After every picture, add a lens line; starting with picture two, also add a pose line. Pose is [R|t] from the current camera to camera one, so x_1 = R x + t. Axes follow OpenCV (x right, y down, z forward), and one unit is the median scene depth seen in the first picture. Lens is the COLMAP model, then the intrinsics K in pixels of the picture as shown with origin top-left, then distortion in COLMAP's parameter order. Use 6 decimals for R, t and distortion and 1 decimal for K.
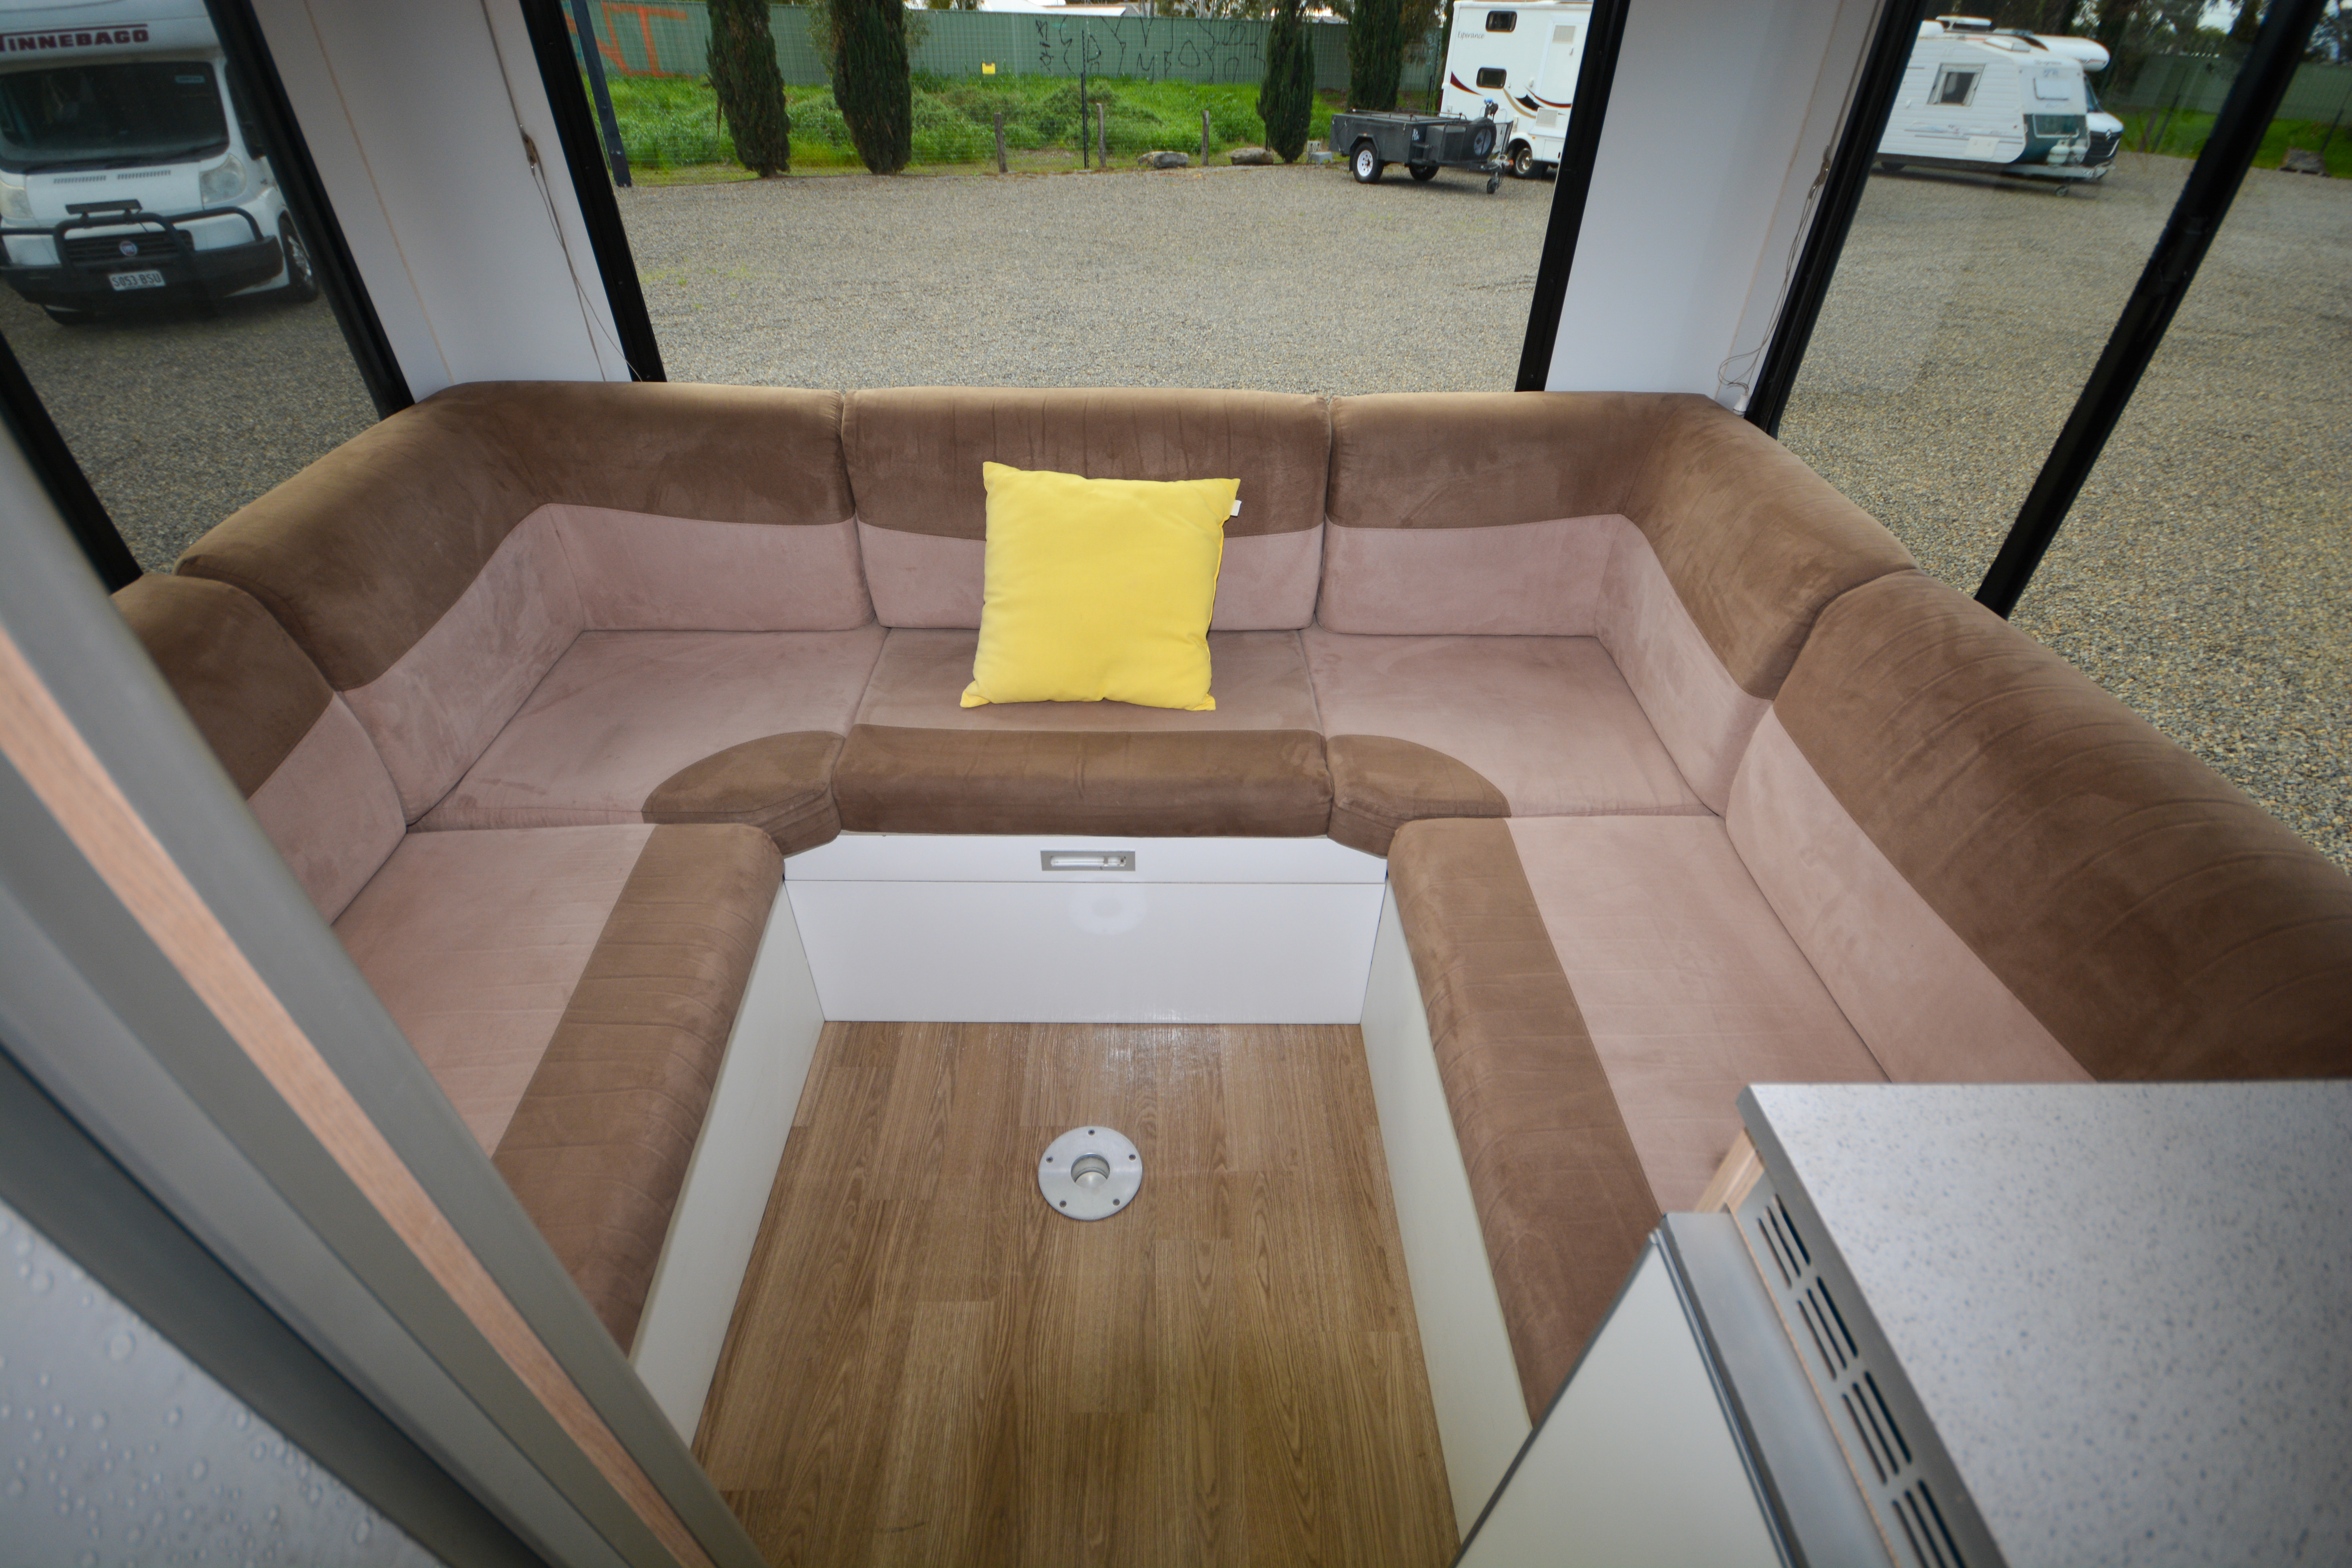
lens RADIAL K [[1009.5, 0, 1168.0], [0, 1009.5, 778.3], [0, 0, 1]] dist [0.020347, -0.018060]
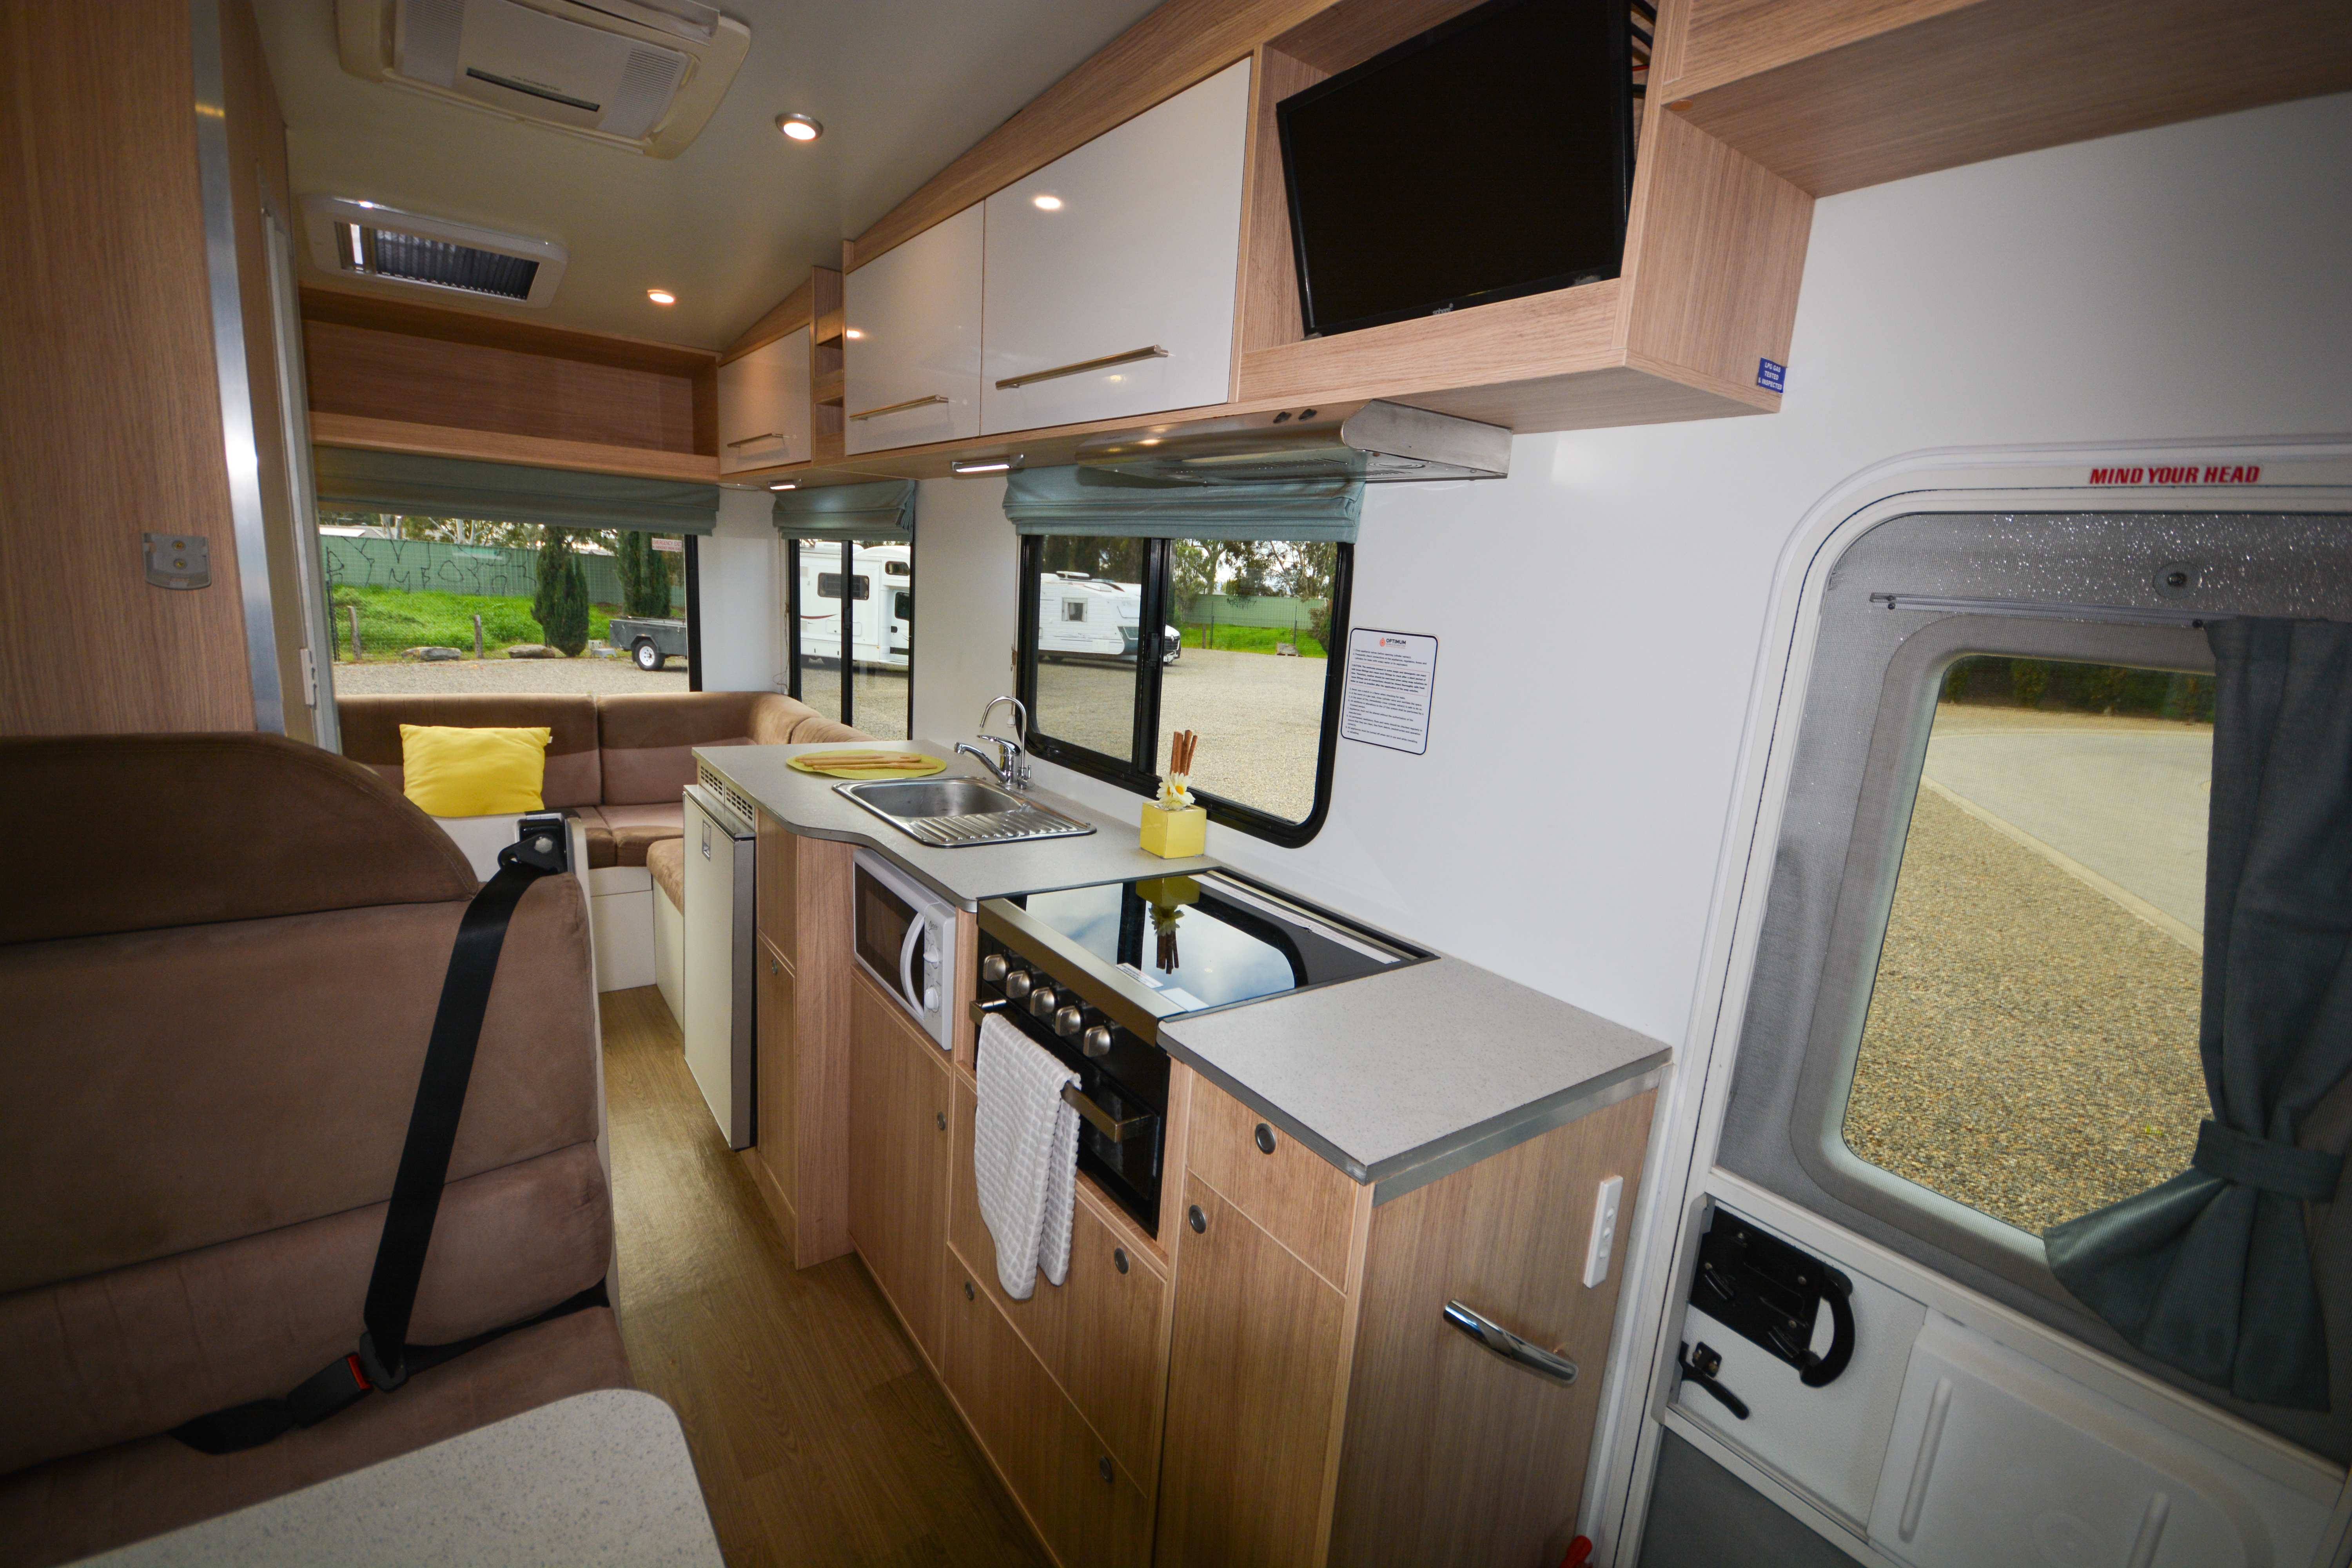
lens RADIAL K [[1042.8, 0, 1172.1], [0, 1042.8, 789.5], [0, 0, 1]] dist [0.010634, -0.010149]
pose [[0.814882, -0.073462, 0.574953, -0.013363], [0.305937, 0.897020, -0.318993, 0.089990], [-0.492310, 0.435842, 0.753441, -0.120643]]
